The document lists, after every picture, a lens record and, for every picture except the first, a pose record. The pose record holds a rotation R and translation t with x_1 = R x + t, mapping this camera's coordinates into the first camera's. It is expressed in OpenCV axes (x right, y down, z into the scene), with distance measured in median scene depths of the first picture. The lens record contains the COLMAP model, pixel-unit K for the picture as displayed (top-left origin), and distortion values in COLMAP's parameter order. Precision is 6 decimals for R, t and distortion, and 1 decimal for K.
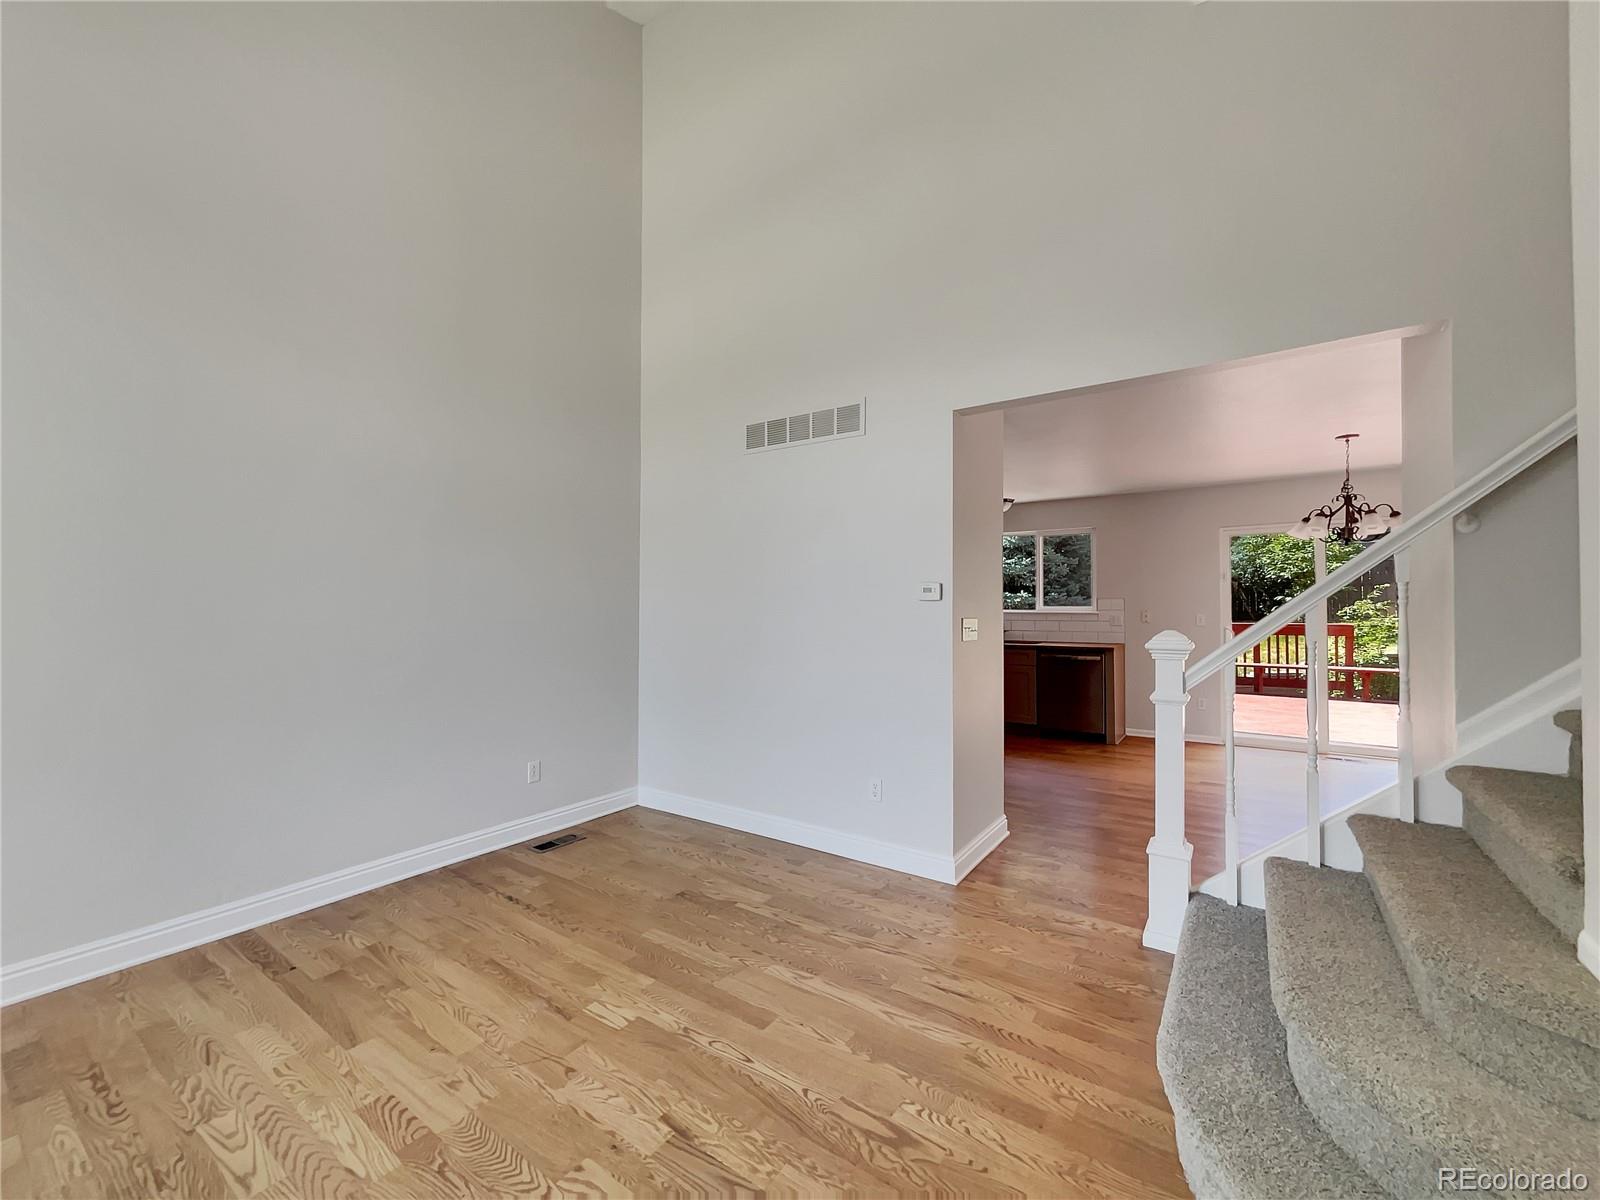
lens RADIAL K [[647.7, 0, 804.9], [0, 647.7, 596.0], [0, 0, 1]] dist [0.006978, 0.001271]
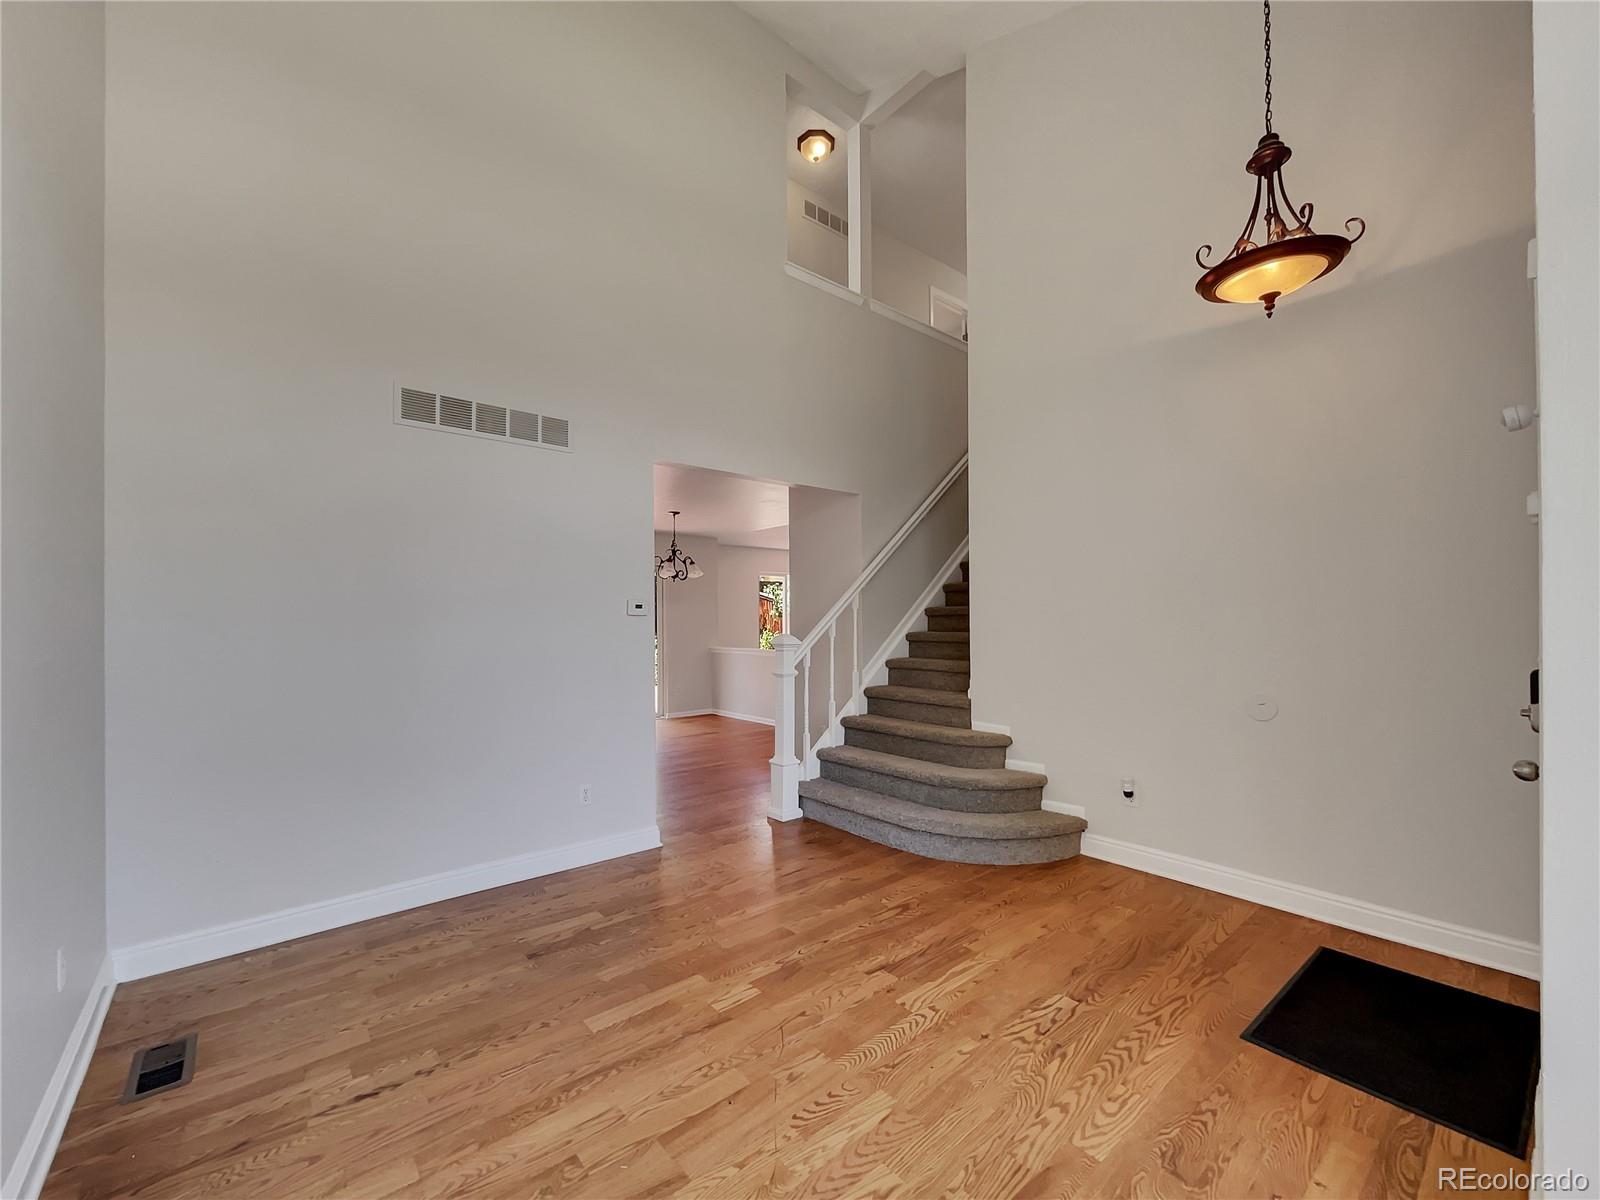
lens RADIAL K [[647.7, 0, 810.5], [0, 647.7, 611.8], [0, 0, 1]] dist [0.006978, 0.001271]
pose [[0.255042, 0.010641, 0.966871, -0.994955], [-0.016382, 0.999843, -0.006682, 0.003178], [-0.966791, -0.014135, 0.255177, 0.459591]]
